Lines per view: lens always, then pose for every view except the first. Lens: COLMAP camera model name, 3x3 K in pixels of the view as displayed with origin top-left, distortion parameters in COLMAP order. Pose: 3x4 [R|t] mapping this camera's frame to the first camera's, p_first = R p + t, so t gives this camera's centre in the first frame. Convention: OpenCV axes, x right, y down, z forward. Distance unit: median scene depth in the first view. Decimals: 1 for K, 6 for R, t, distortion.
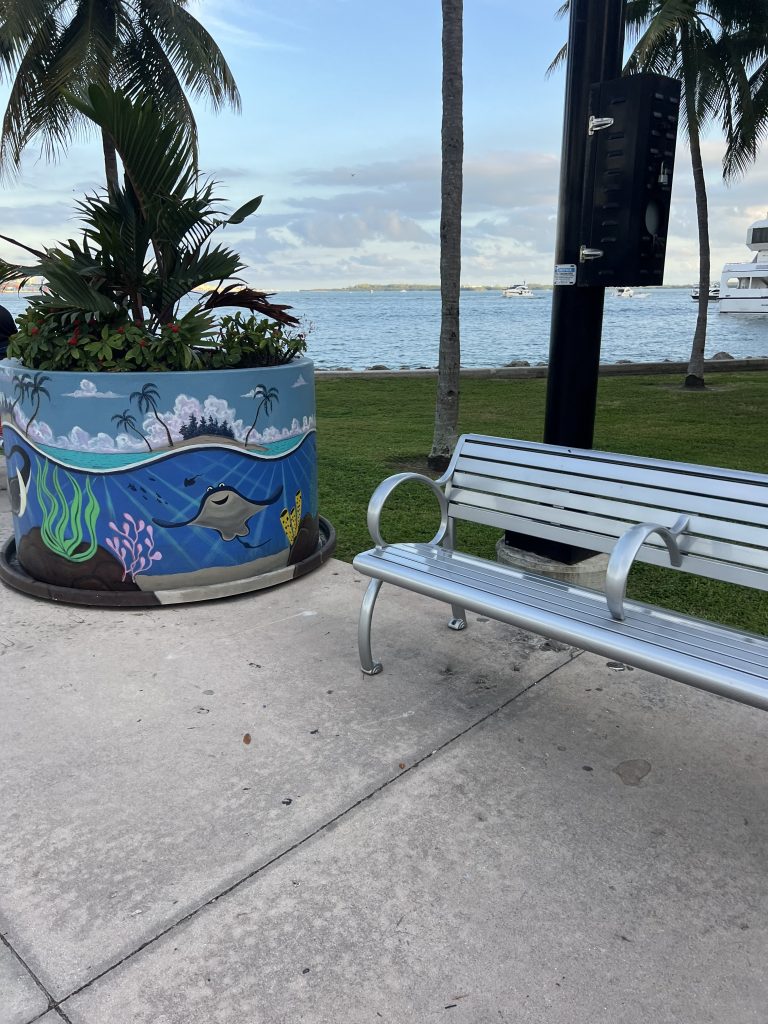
lens RADIAL K [[747.8, 0, 382.9], [0, 747.8, 521.5], [0, 0, 1]] dist [0.063739, -0.072680]
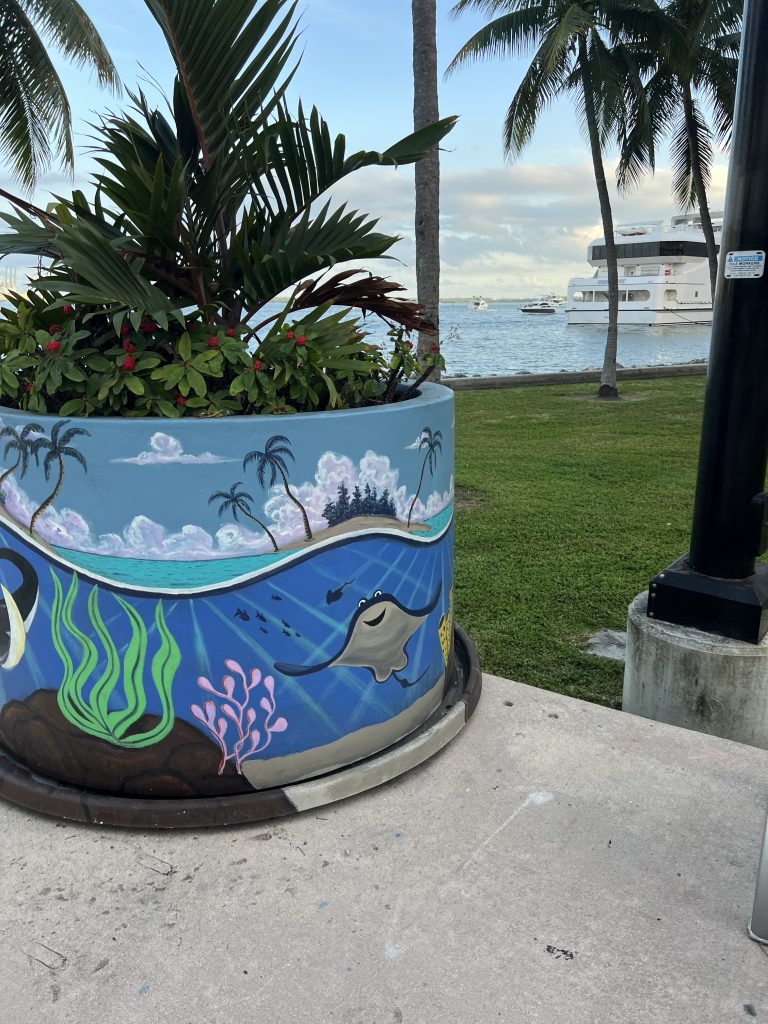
lens RADIAL K [[737.5, 0, 384.0], [0, 737.5, 512.0], [0, 0, 1]] dist [0.060163, -0.068823]
pose [[0.978723, -0.053593, 0.198062, -0.329081], [0.058268, 0.998141, -0.017849, -0.105514], [-0.196738, 0.029010, 0.980027, 0.416105]]
